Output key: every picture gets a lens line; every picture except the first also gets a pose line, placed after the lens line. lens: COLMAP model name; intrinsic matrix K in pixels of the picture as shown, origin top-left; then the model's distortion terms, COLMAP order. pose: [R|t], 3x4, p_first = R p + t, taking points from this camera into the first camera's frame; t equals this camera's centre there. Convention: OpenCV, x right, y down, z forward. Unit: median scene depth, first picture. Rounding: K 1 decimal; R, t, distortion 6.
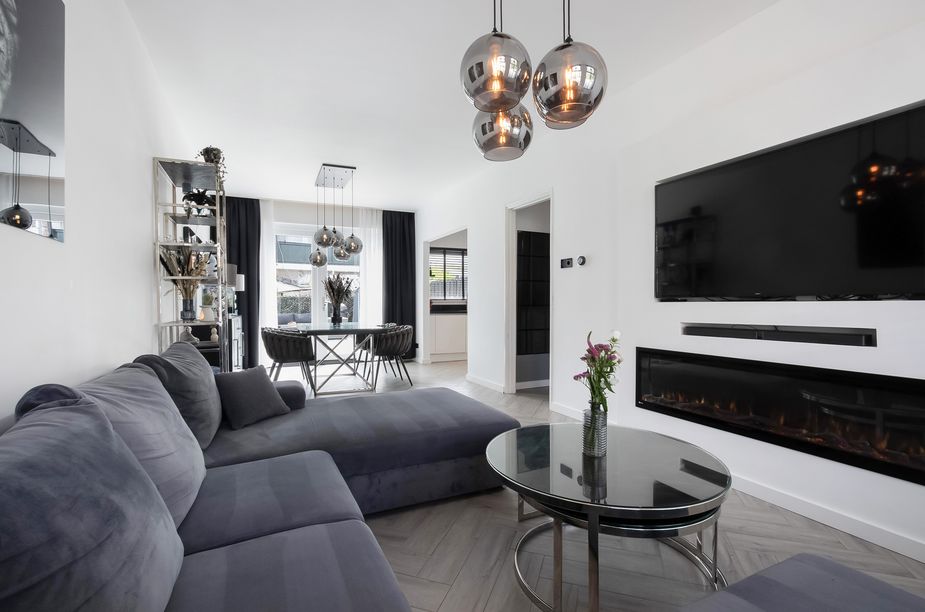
lens RADIAL K [[413.4, 0, 464.0], [0, 413.4, 309.1], [0, 0, 1]] dist [-0.000465, 0.000202]
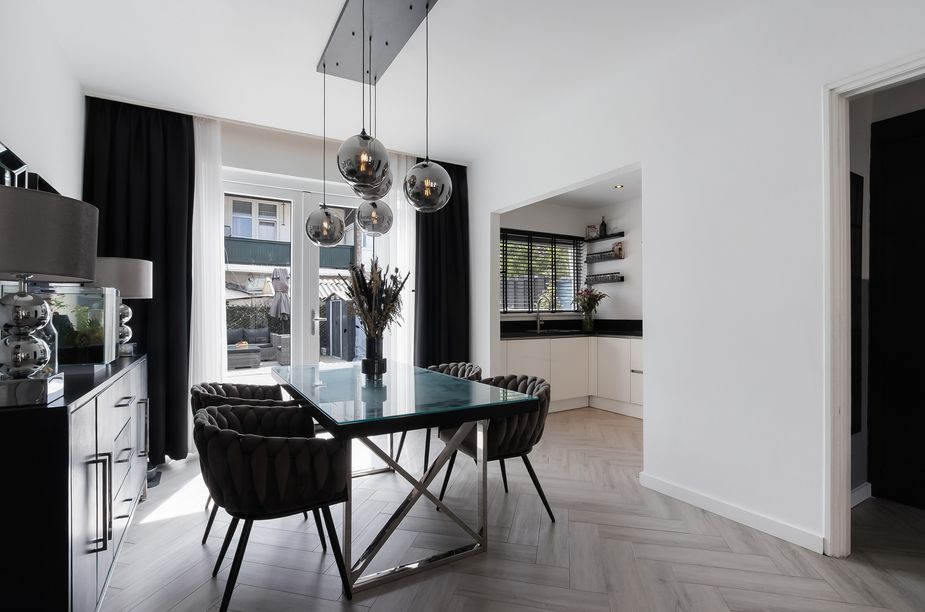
lens RADIAL K [[440.6, 0, 462.0], [0, 440.6, 309.8], [0, 0, 1]] dist [-0.014237, 0.000026]
pose [[0.996572, -0.004664, 0.082603, -0.242271], [0.006140, 0.999826, -0.017622, -0.021865], [-0.082507, 0.018068, 0.996427, 0.507022]]
